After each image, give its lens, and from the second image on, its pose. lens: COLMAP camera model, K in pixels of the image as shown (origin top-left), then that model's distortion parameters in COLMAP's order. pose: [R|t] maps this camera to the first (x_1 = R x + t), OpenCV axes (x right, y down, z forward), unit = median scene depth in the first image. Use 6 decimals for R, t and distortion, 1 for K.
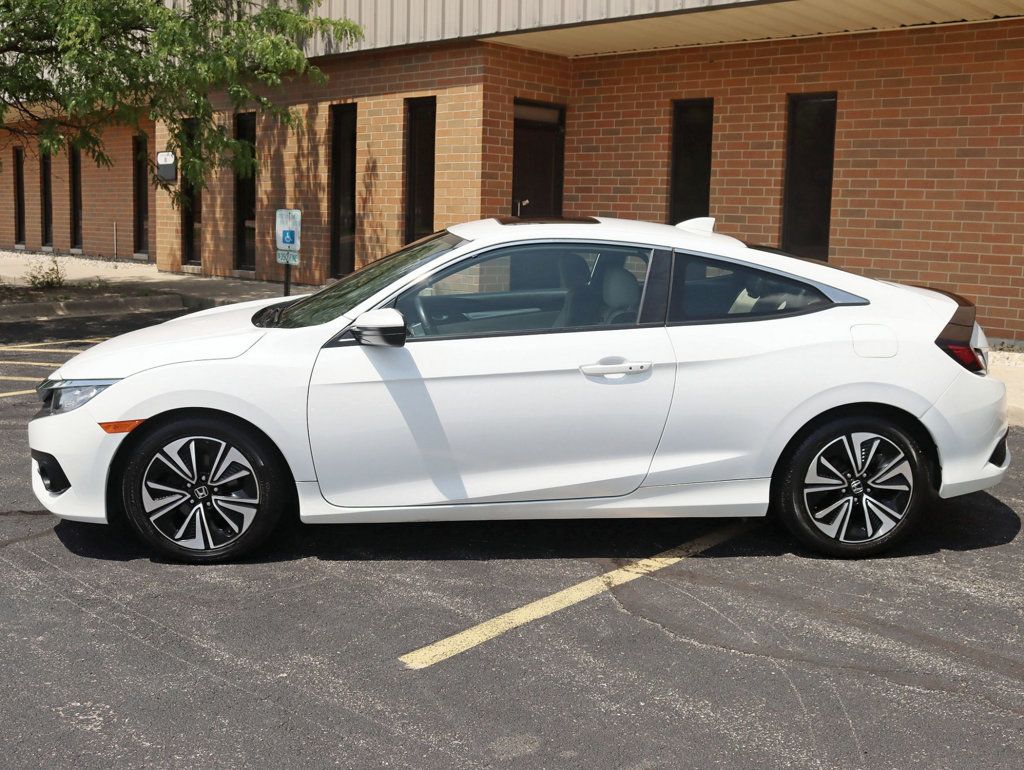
lens RADIAL K [[1105.4, 0, 512.0], [0, 1105.4, 385.0], [0, 0, 1]] dist [-0.109572, 0.043852]
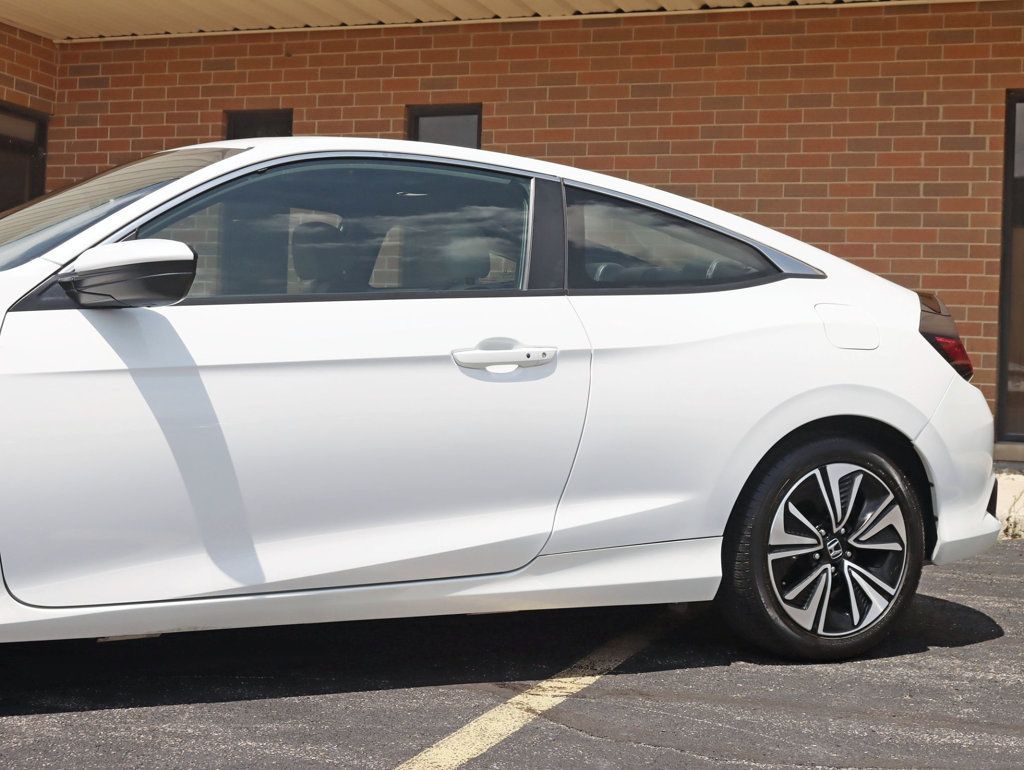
lens RADIAL K [[1648.4, 0, 512.0], [0, 1648.4, 385.0], [0, 0, 1]] dist [-0.066022, 0.064438]
pose [[0.916148, 0.006220, 0.400792, -0.256101], [0.050874, 0.989990, -0.131653, 0.115950], [-0.397599, 0.141004, 0.906660, 0.171810]]
